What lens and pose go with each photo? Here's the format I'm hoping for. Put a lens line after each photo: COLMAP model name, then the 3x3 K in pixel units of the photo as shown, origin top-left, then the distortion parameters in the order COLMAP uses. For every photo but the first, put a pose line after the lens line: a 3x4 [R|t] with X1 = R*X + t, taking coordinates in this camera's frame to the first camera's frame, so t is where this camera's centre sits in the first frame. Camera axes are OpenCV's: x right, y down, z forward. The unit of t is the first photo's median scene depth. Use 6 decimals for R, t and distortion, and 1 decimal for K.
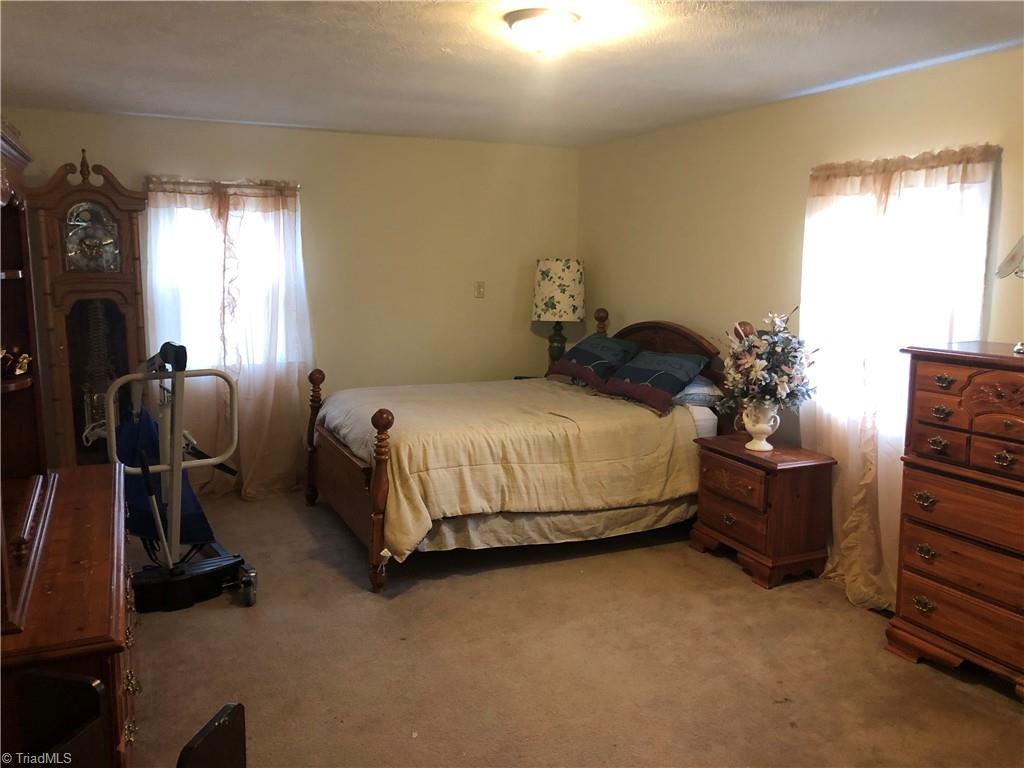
lens RADIAL K [[836.8, 0, 512.0], [0, 836.8, 384.0], [0, 0, 1]] dist [0.052214, -0.097012]
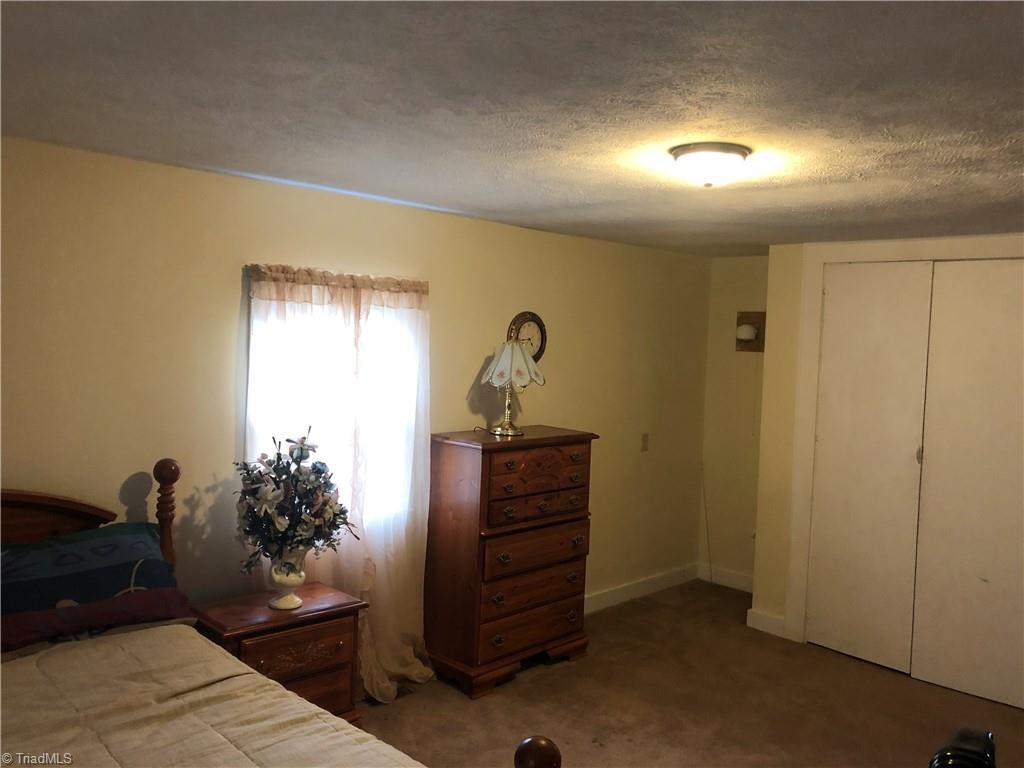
lens RADIAL K [[836.8, 0, 512.0], [0, 836.8, 384.0], [0, 0, 1]] dist [0.052214, -0.097012]
pose [[-0.355537, -0.062640, 0.932561, -0.620440], [0.103090, 0.989036, 0.105736, -0.232913], [-0.928960, 0.133730, -0.345182, 1.240849]]
